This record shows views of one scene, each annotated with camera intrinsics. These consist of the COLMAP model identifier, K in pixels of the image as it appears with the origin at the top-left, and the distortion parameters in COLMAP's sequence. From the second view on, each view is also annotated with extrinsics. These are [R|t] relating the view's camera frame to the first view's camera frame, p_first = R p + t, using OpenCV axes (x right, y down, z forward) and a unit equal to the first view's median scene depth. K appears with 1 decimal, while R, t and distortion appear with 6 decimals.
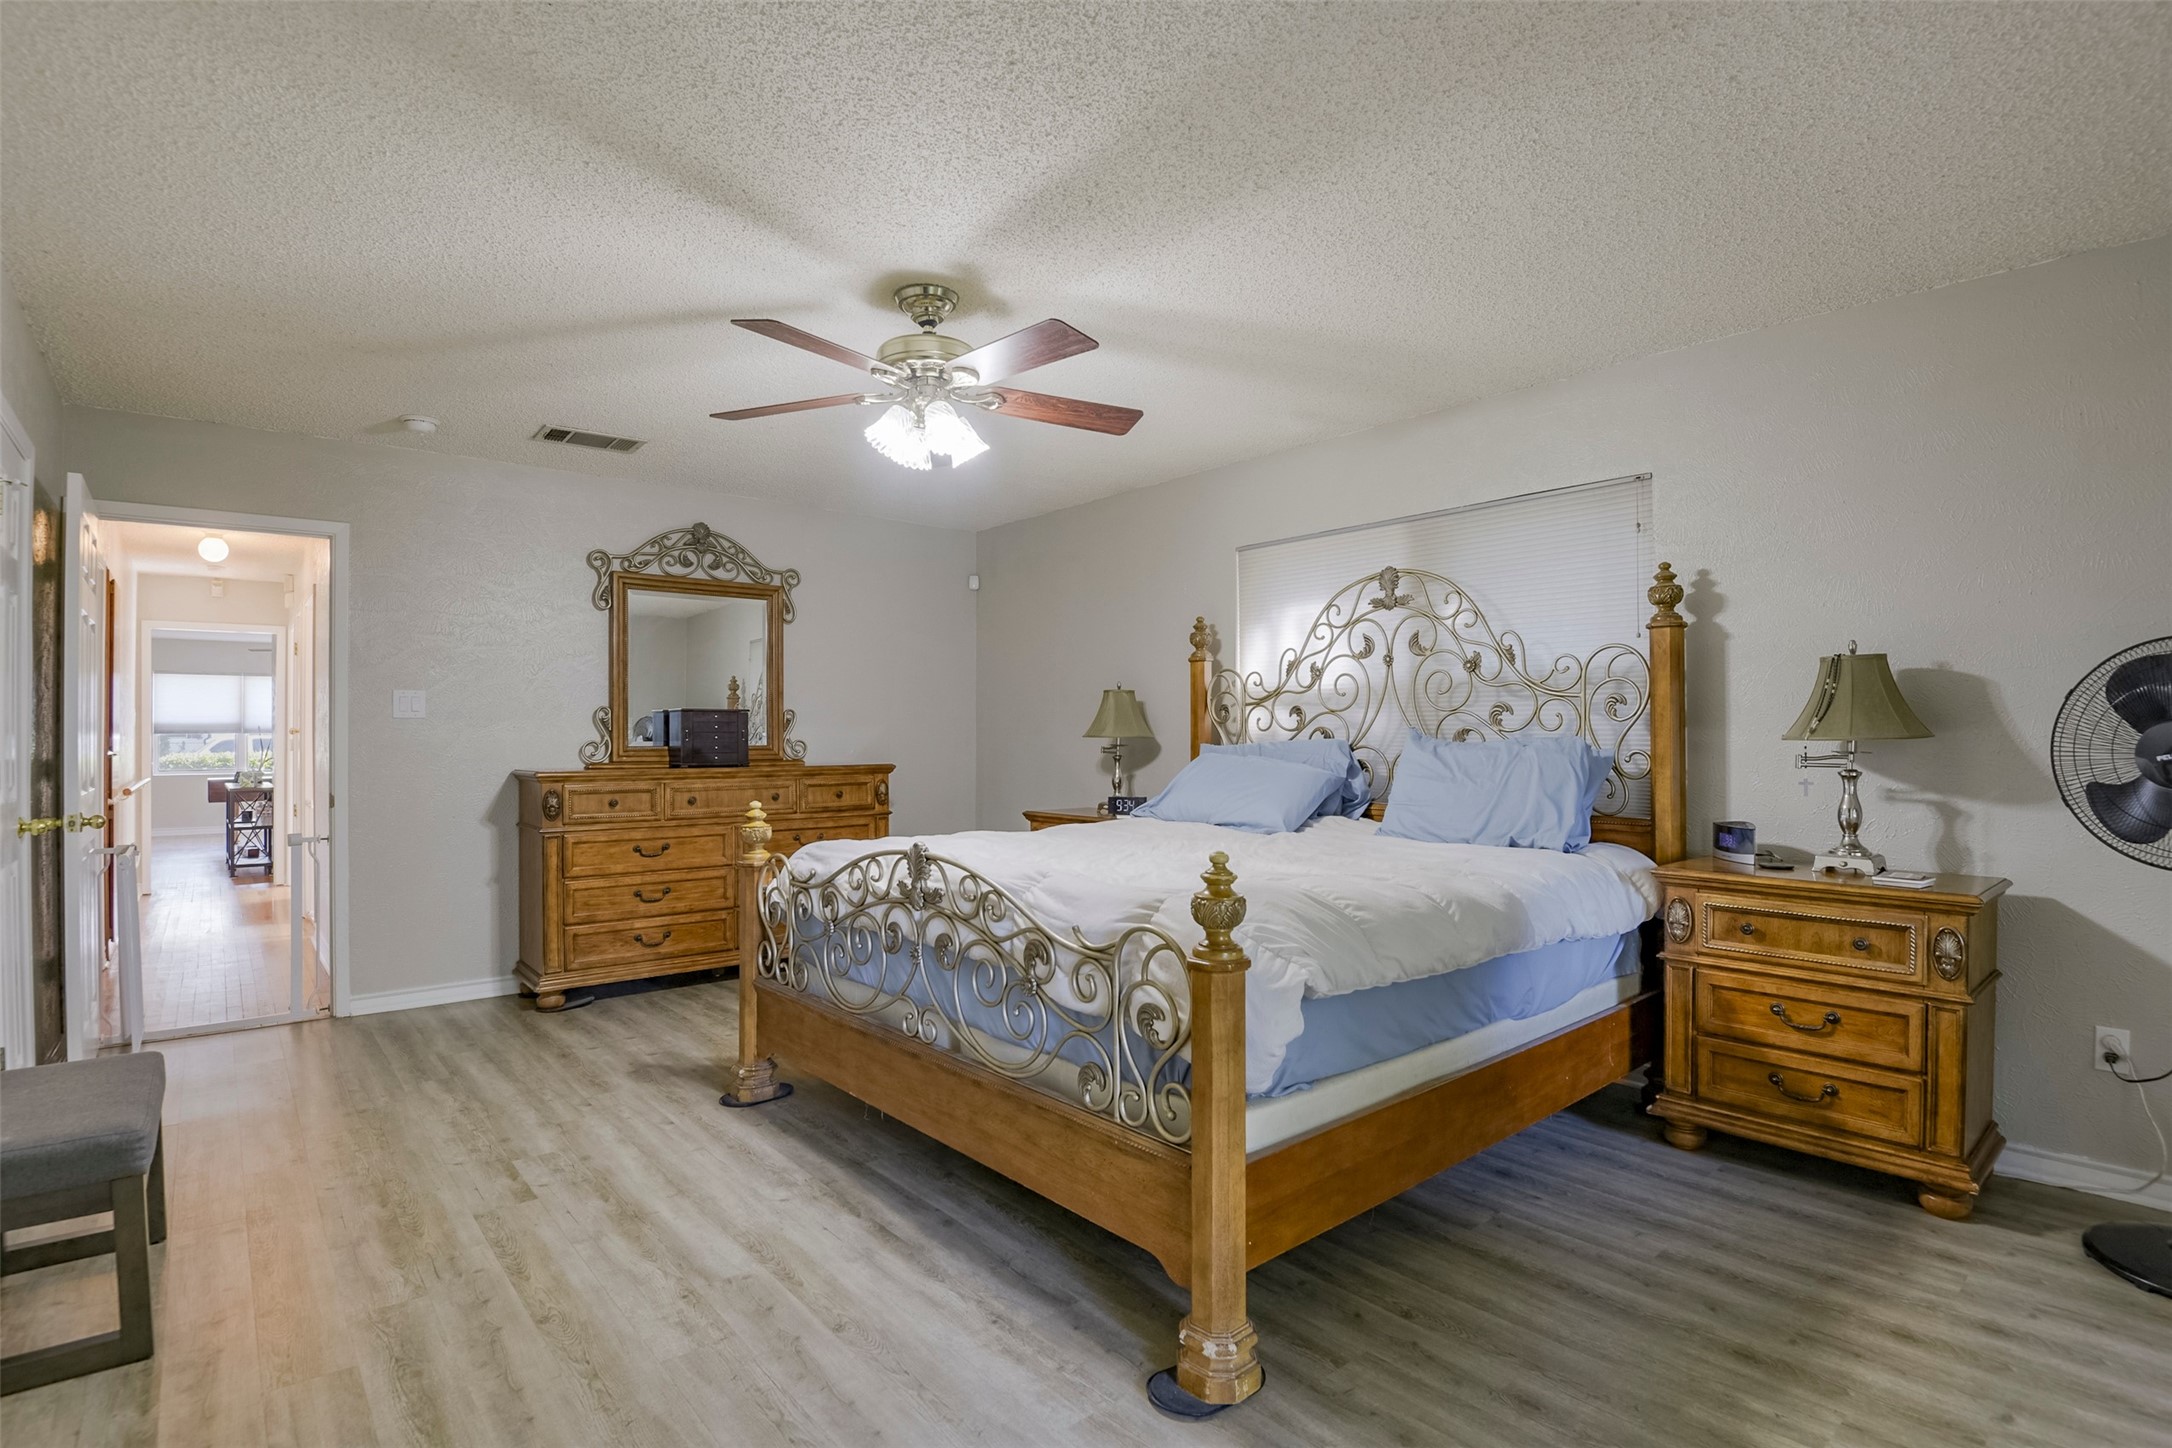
lens RADIAL K [[1079.5, 0, 1086.0], [0, 1079.5, 724.0], [0, 0, 1]] dist [0.000855, -0.026371]
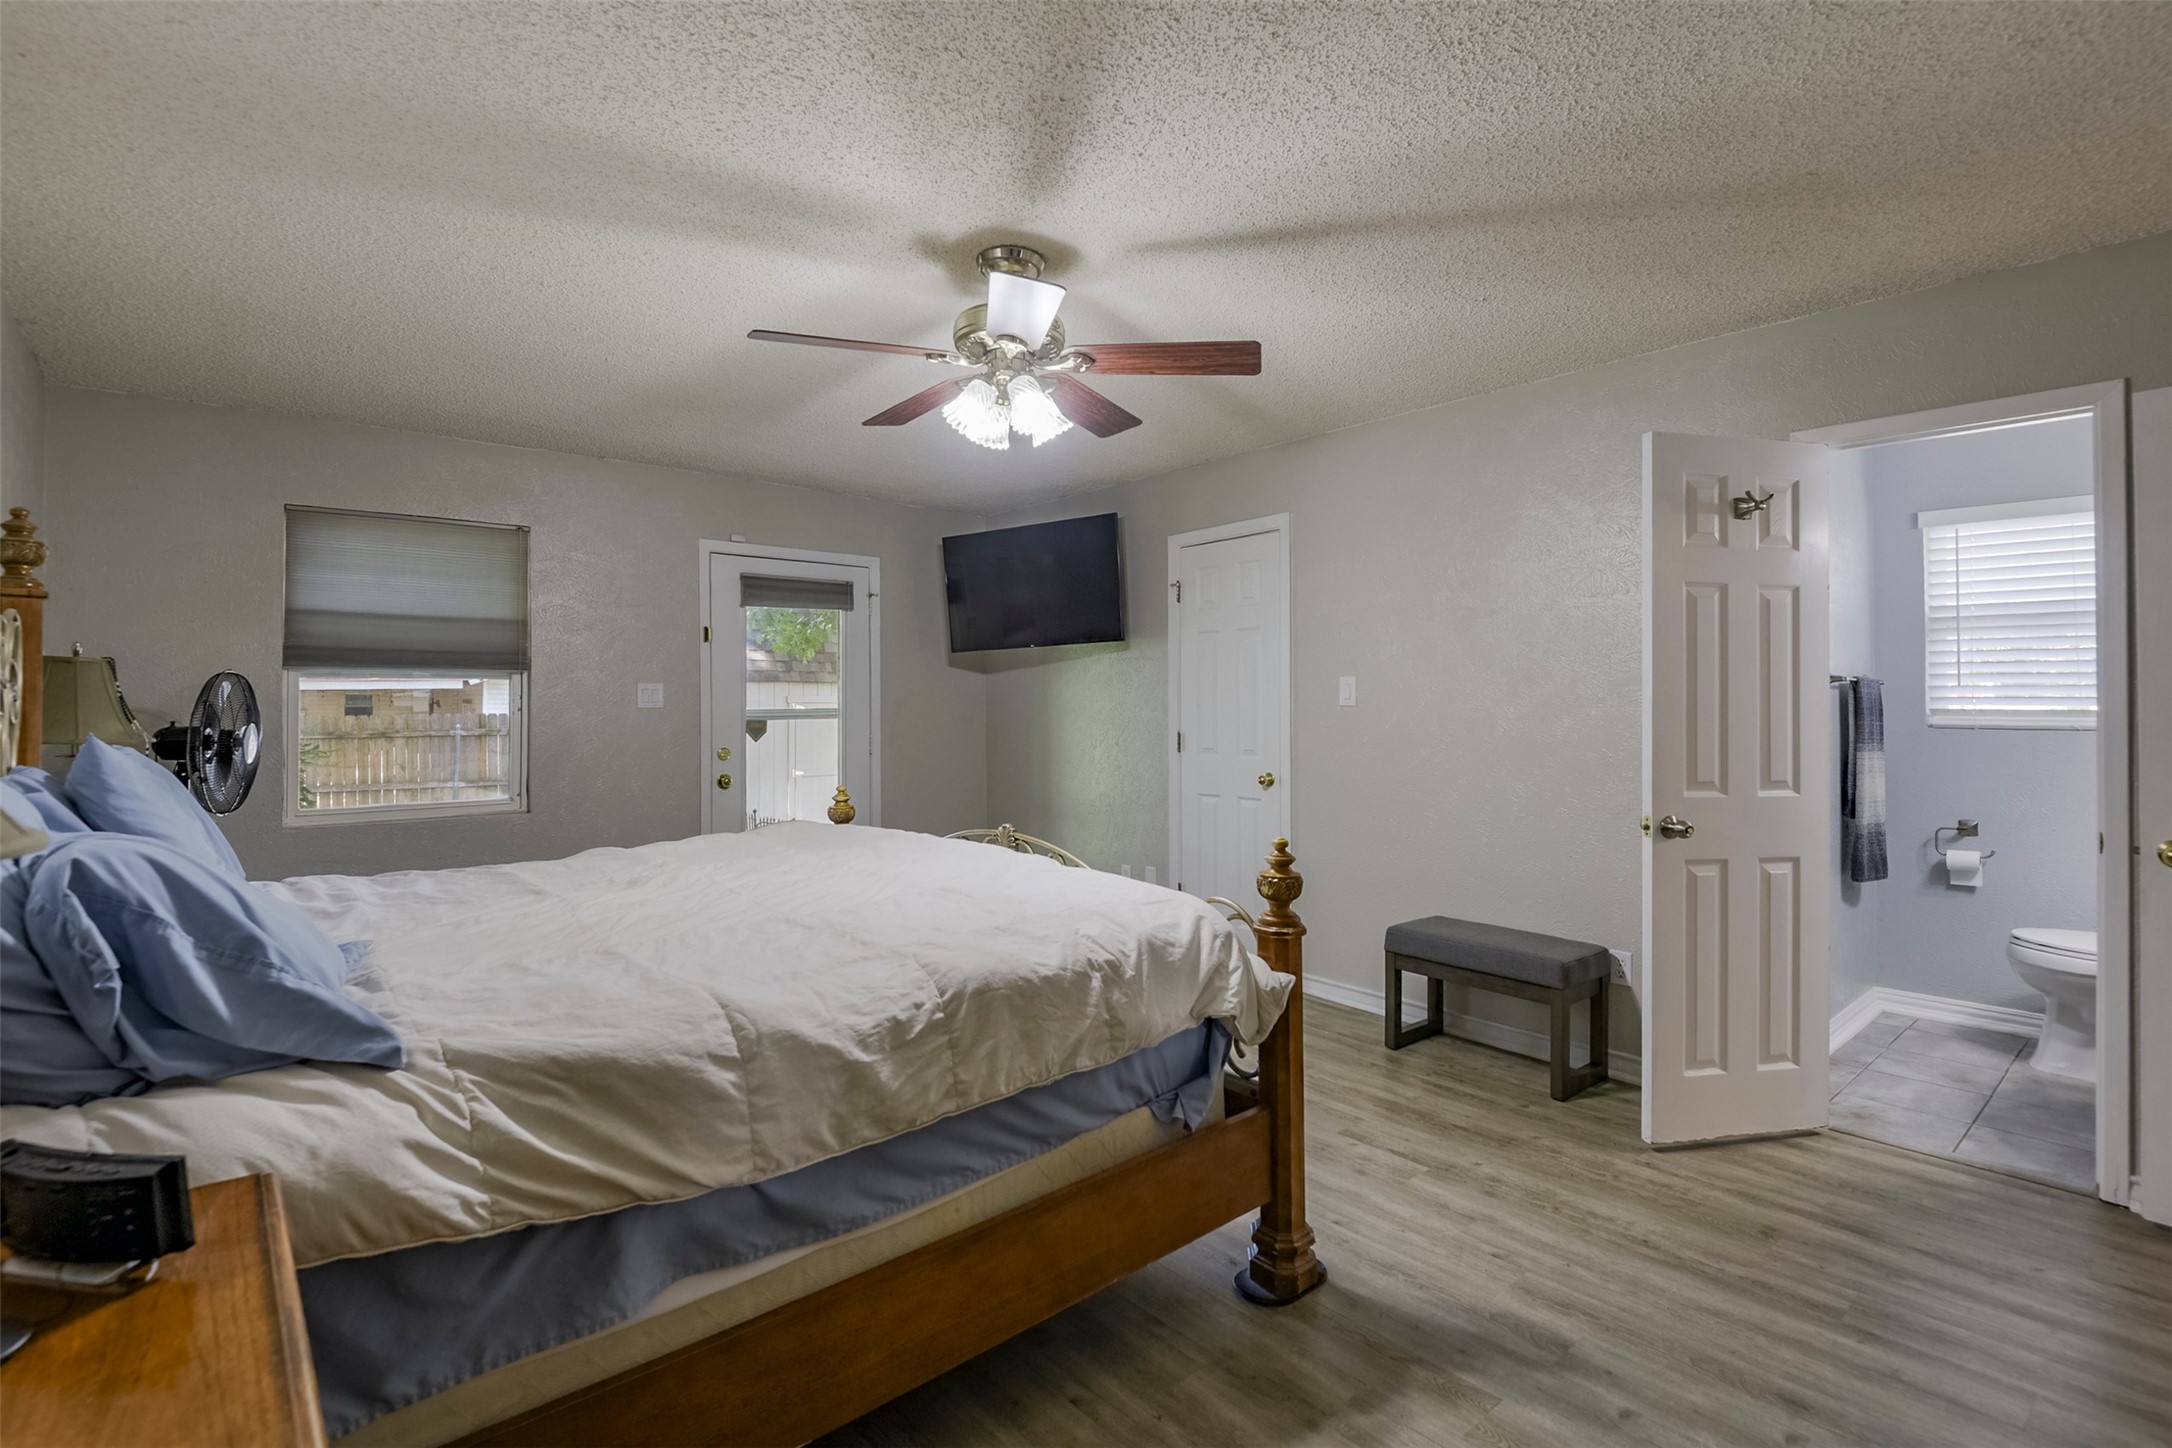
lens RADIAL K [[1006.9, 0, 1076.5], [0, 1006.9, 707.2], [0, 0, 1]] dist [0.033300, -0.020054]
pose [[-0.999960, 0.003343, -0.008299, -0.175620], [0.003397, 0.999973, -0.006523, -0.007413], [0.008277, -0.006551, -0.999944, 1.647409]]
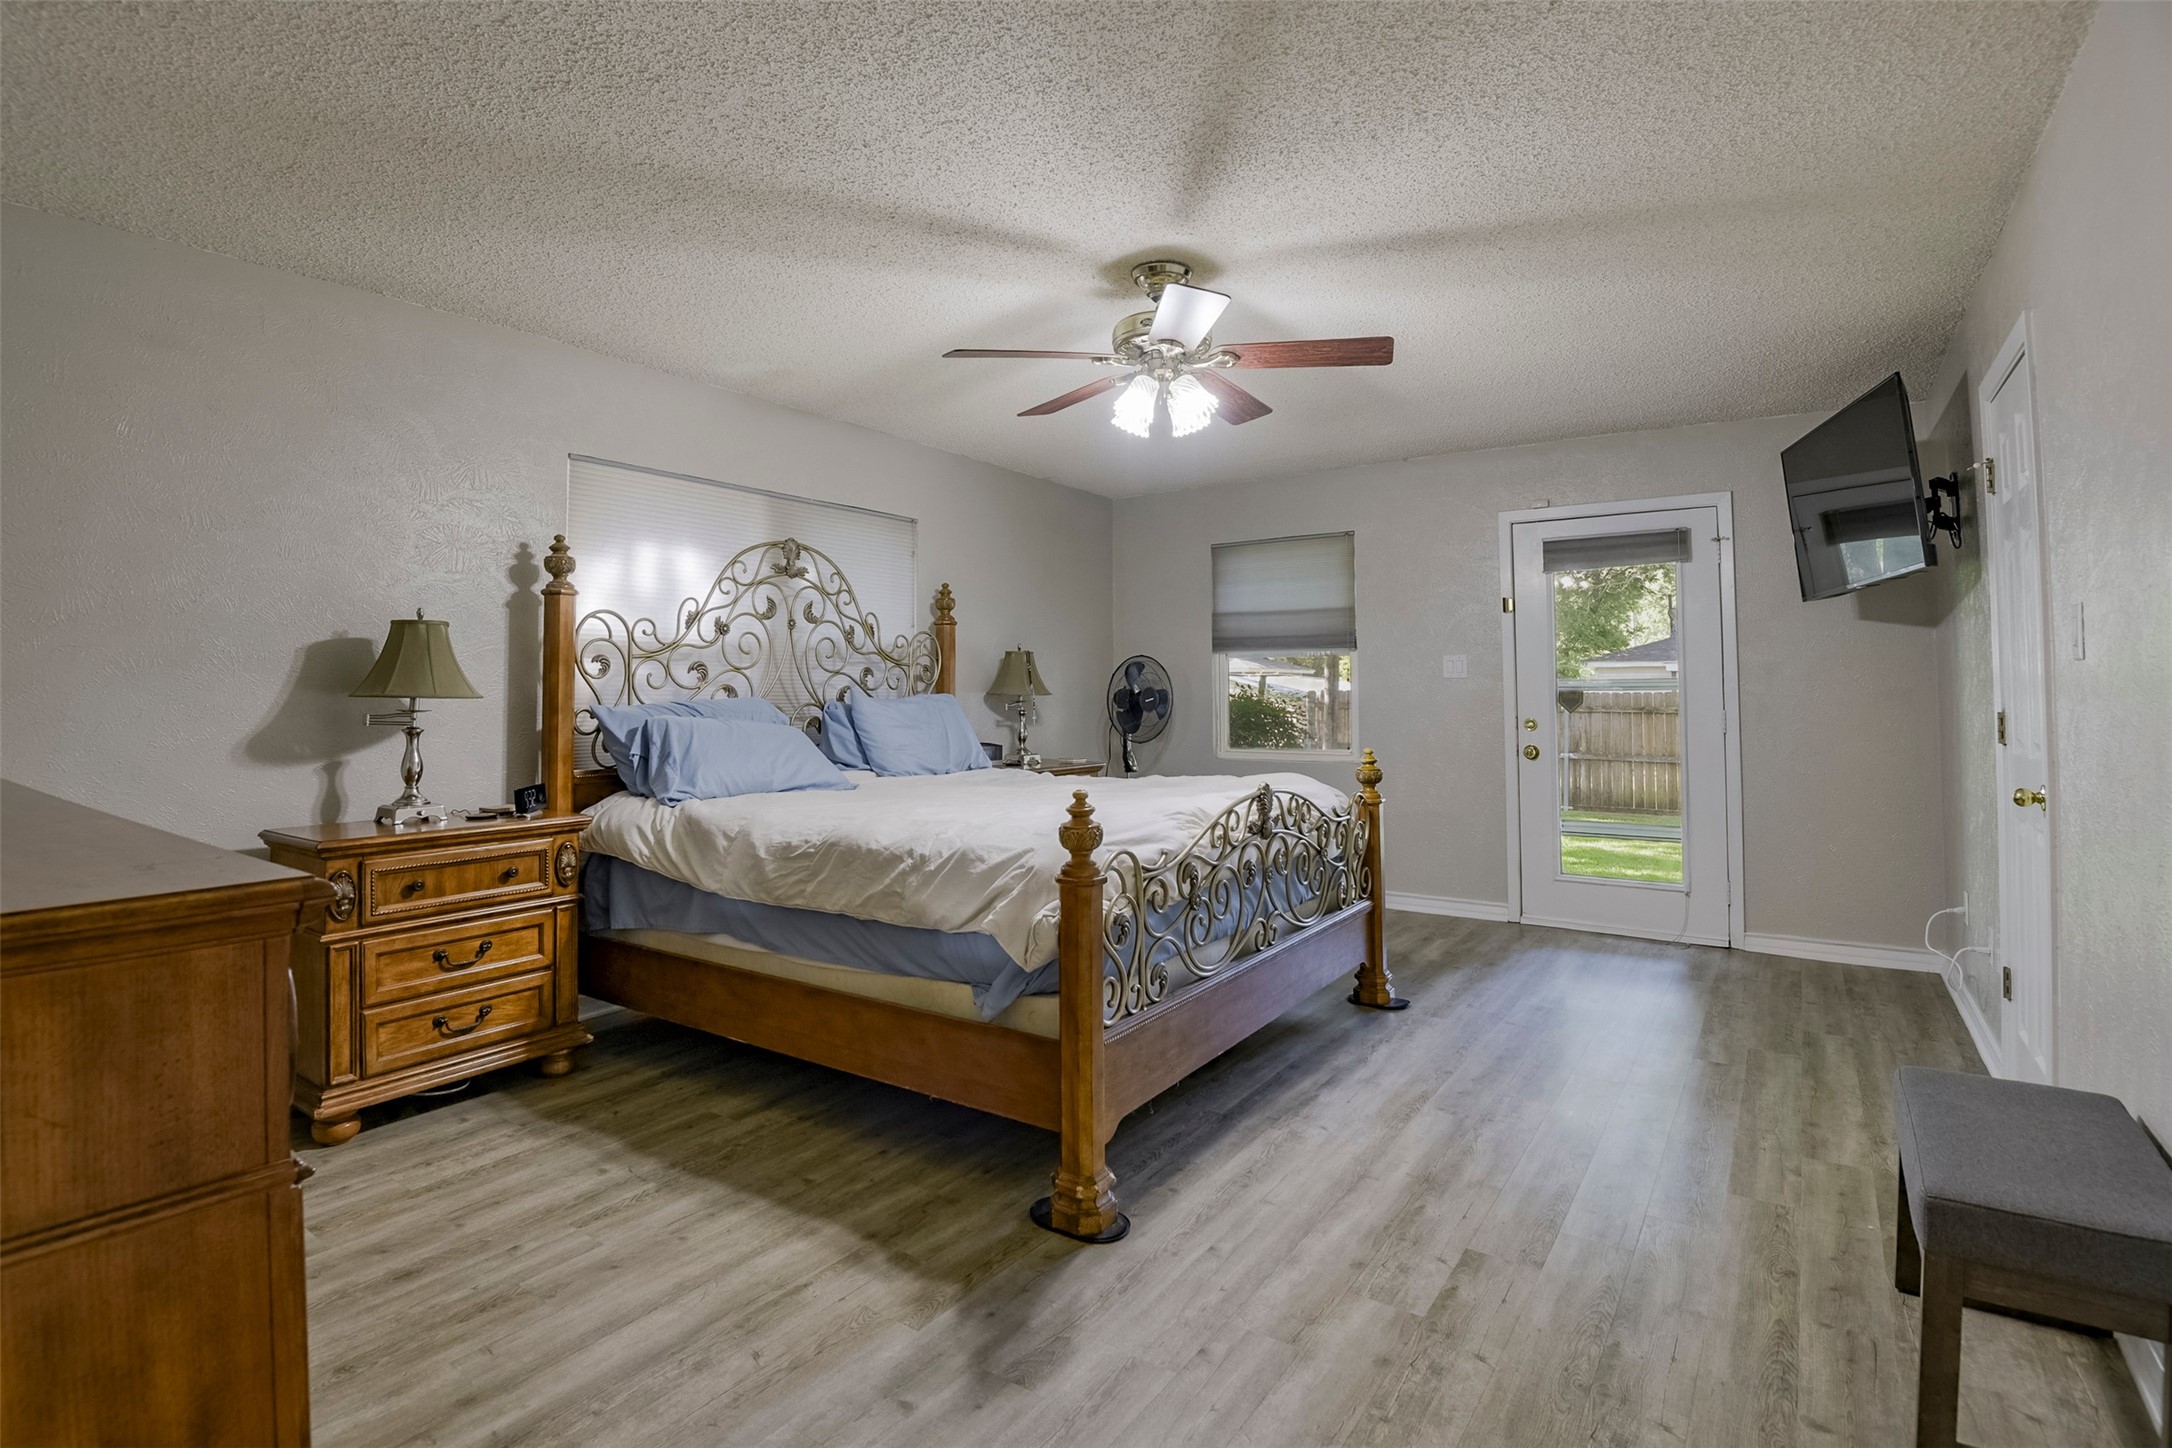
lens RADIAL K [[1045.5, 0, 1083.7], [0, 1045.5, 658.6], [0, 0, 1]] dist [-0.022004, -0.000419]
pose [[-0.273282, 0.030939, 0.961436, -0.957977], [-0.006261, 0.999404, -0.033940, 0.010982], [-0.961914, -0.015295, -0.272926, 1.192012]]
